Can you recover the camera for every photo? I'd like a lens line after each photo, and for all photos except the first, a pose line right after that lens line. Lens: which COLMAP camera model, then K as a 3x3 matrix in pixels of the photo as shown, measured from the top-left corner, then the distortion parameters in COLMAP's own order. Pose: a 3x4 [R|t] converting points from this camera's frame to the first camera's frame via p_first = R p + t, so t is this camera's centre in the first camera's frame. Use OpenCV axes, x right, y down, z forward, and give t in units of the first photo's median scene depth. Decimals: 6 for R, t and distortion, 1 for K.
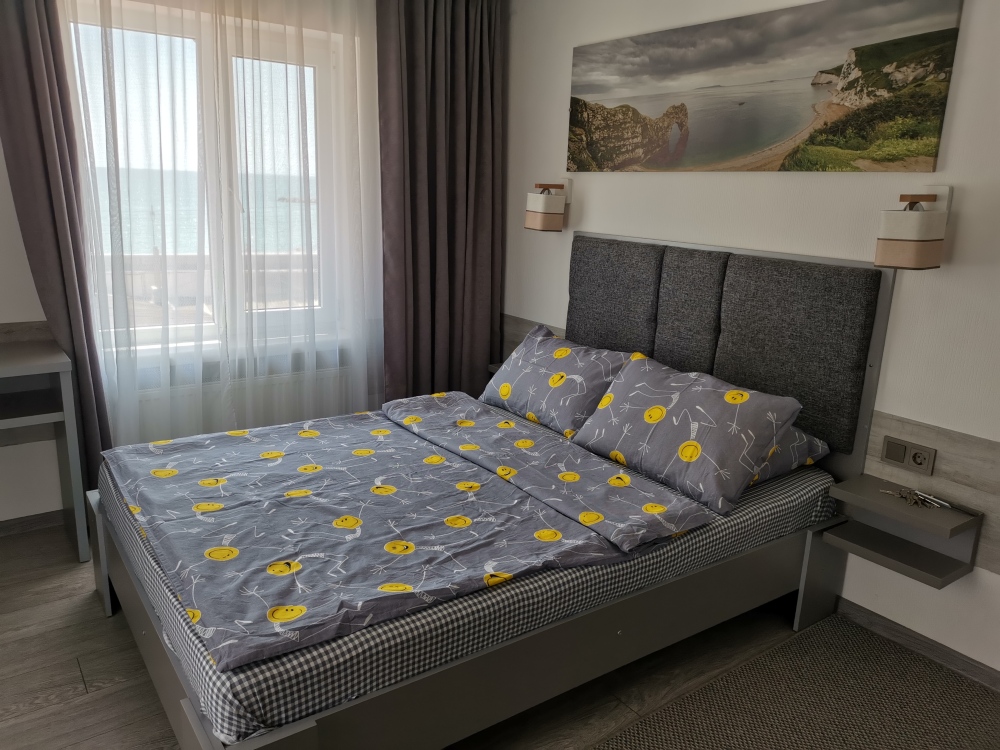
lens RADIAL K [[769.6, 0, 499.8], [0, 769.6, 375.9], [0, 0, 1]] dist [0.043775, -0.043818]
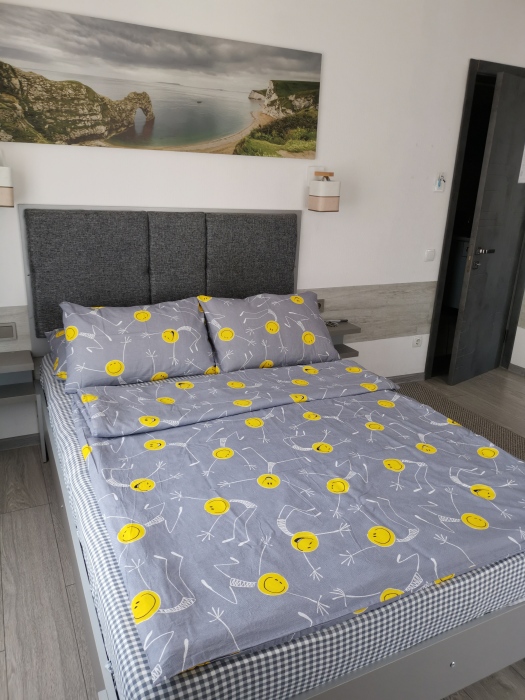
lens RADIAL K [[538.7, 0, 264.1], [0, 538.7, 351.5], [0, 0, 1]] dist [0.043775, -0.043818]
pose [[0.154738, -0.334683, 0.929539, -0.757959], [0.201864, 0.931733, 0.301869, -0.216019], [-0.967113, 0.140930, 0.211735, 0.784352]]
